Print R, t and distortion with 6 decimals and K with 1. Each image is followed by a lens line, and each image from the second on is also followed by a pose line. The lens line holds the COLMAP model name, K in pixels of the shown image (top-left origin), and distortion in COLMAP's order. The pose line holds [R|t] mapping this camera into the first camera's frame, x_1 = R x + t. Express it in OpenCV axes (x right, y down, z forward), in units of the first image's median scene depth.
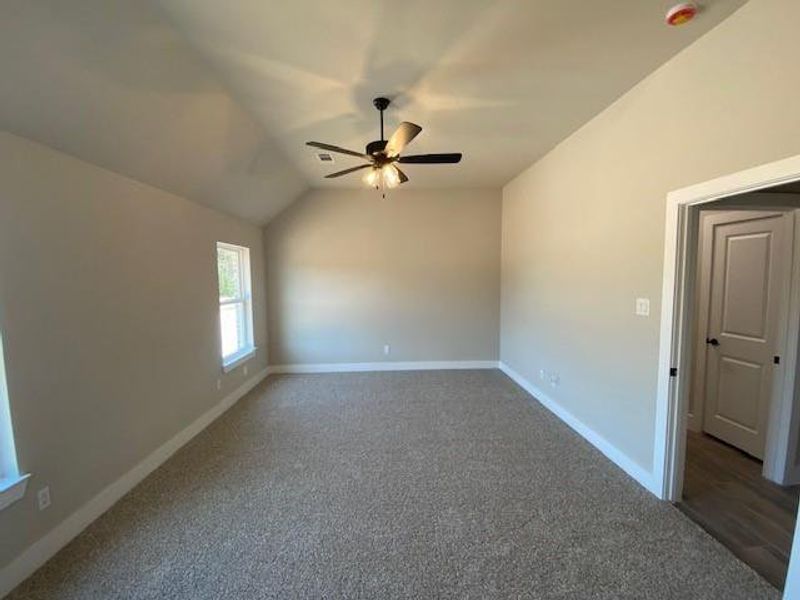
lens RADIAL K [[326.2, 0, 401.8], [0, 326.2, 298.2], [0, 0, 1]] dist [0.042146, -0.031313]
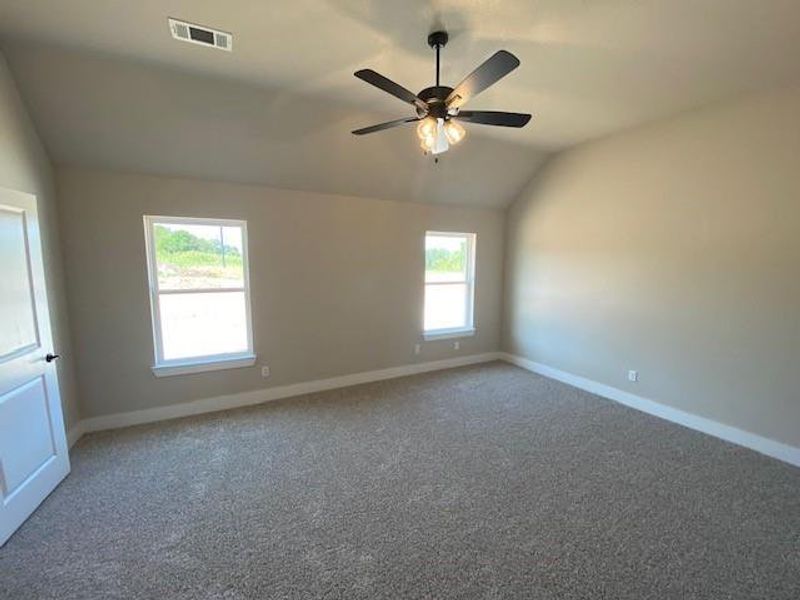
lens RADIAL K [[326.2, 0, 401.8], [0, 326.2, 298.2], [0, 0, 1]] dist [0.042146, -0.031313]
pose [[0.411935, 0.111825, -0.904326, 0.480988], [-0.070045, 0.993391, 0.090931, -0.031135], [0.908517, 0.025886, 0.417045, 0.424742]]
